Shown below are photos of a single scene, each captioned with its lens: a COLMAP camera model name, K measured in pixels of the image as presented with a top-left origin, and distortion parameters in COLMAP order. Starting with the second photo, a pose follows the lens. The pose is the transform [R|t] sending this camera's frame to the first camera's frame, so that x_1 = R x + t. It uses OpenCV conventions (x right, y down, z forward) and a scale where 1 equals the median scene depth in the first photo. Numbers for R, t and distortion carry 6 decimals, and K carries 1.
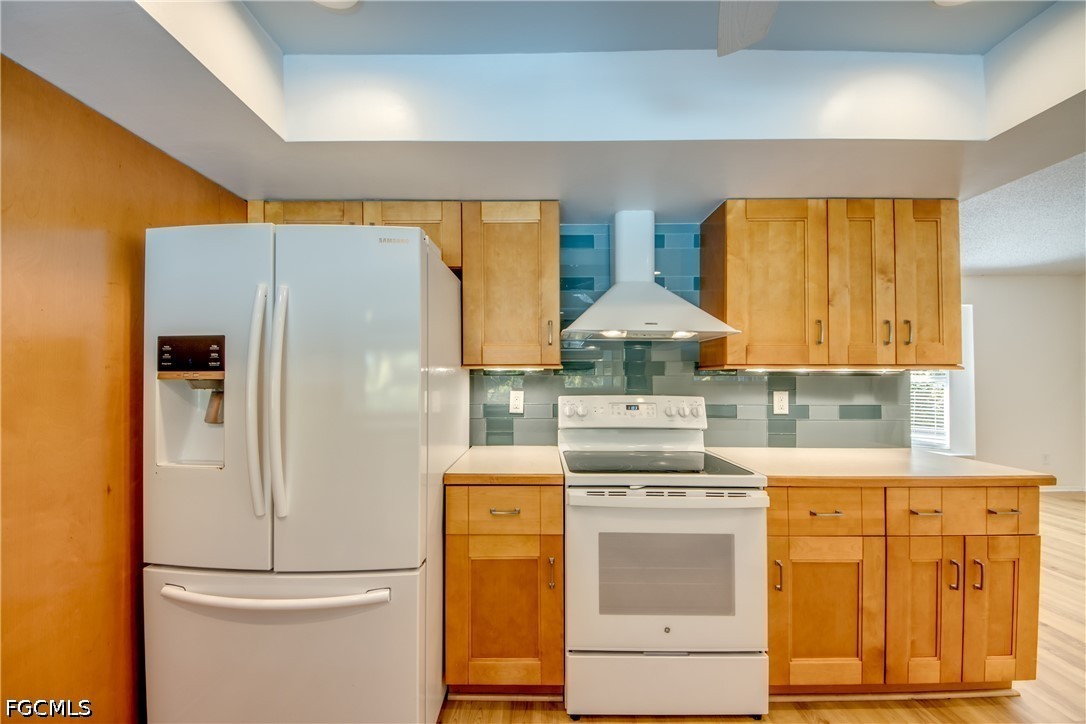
lens RADIAL K [[411.7, 0, 540.2], [0, 411.7, 373.5], [0, 0, 1]] dist [0.030530, -0.019937]
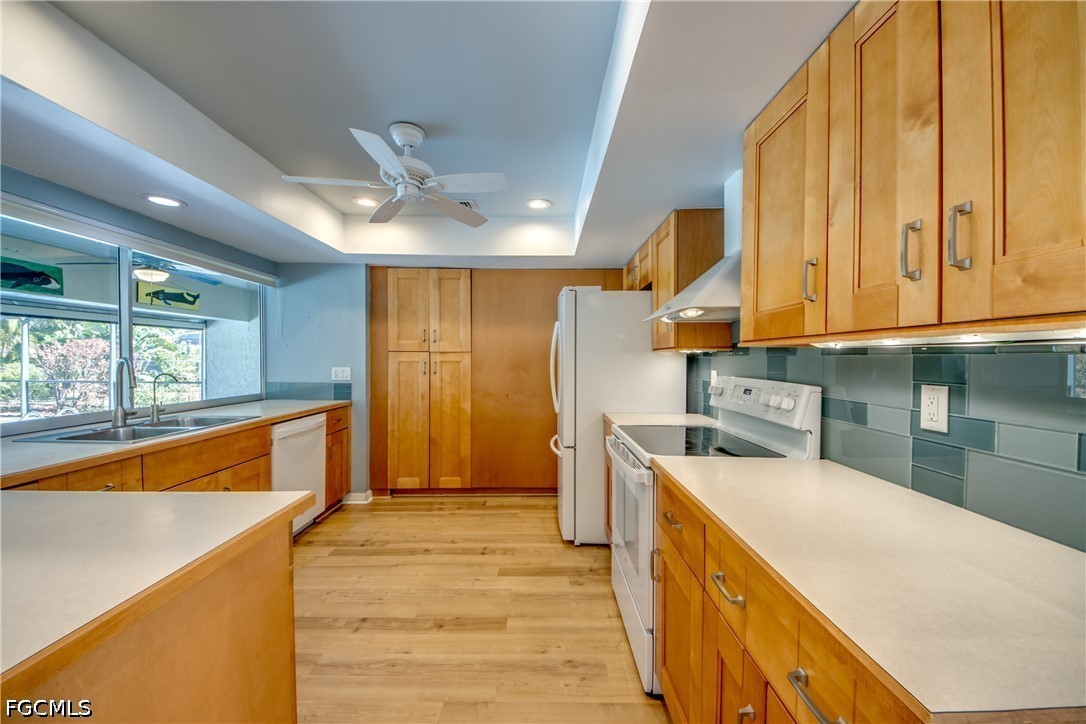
lens RADIAL K [[409.5, 0, 538.8], [0, 409.5, 364.7], [0, 0, 1]] dist [0.031067, -0.019593]
pose [[-0.008220, 0.014201, -0.999865, 1.245811], [0.005178, 0.999886, 0.014159, 0.009813], [0.999953, -0.005061, -0.008293, 0.613005]]
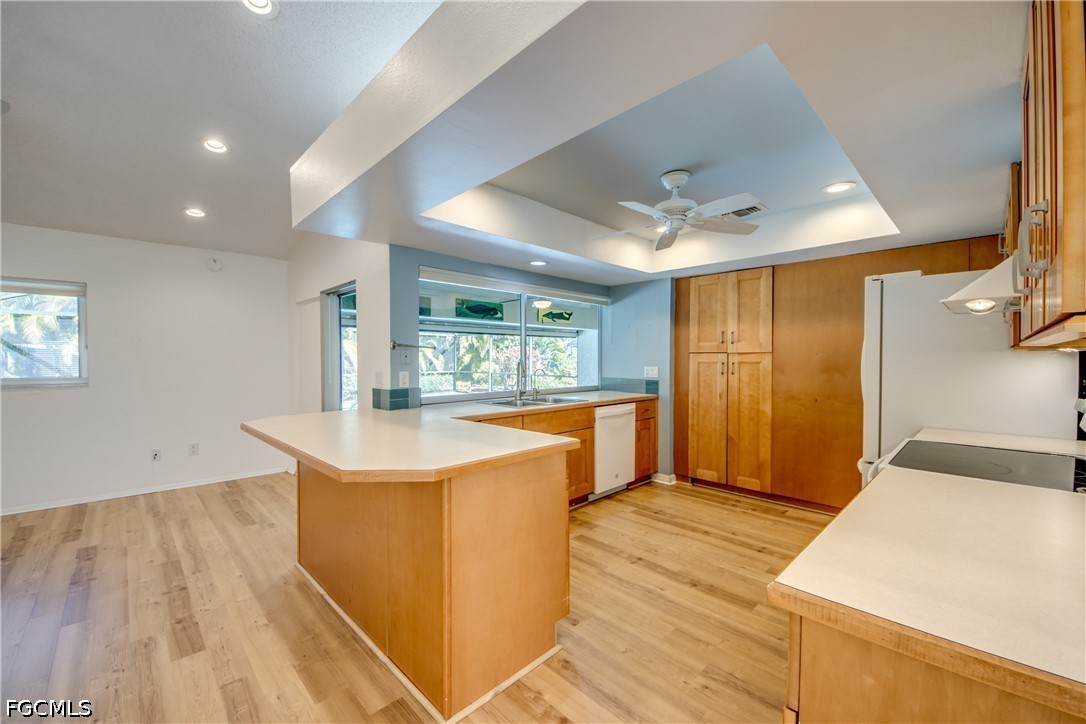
lens RADIAL K [[428.5, 0, 536.6], [0, 428.5, 365.2], [0, 0, 1]] dist [0.033945, -0.023816]
pose [[-0.723044, 0.011406, -0.690708, 1.445475], [0.004863, 0.999923, 0.011422, 0.005512], [0.690785, 0.004900, -0.723043, 0.958888]]
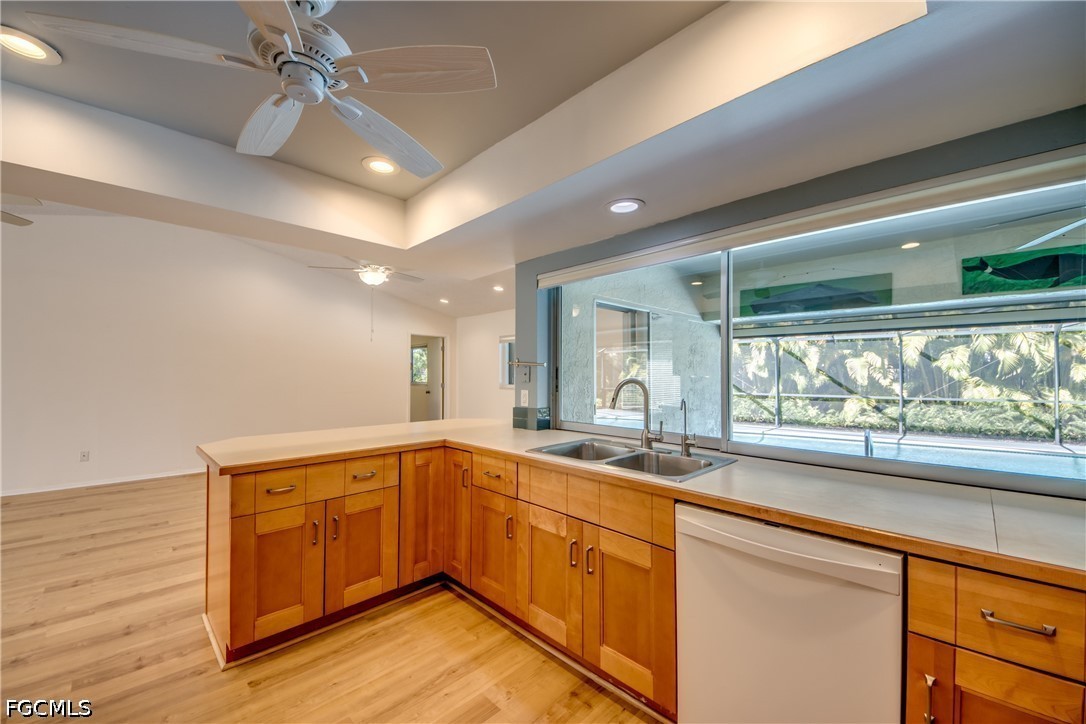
lens RADIAL K [[411.7, 0, 540.2], [0, 411.7, 373.5], [0, 0, 1]] dist [0.030530, -0.019937]
pose [[-0.707288, -0.001506, 0.706924, -0.484310], [-0.006256, 0.999972, -0.004129, -0.009911], [-0.706898, -0.007343, -0.707277, 0.438797]]
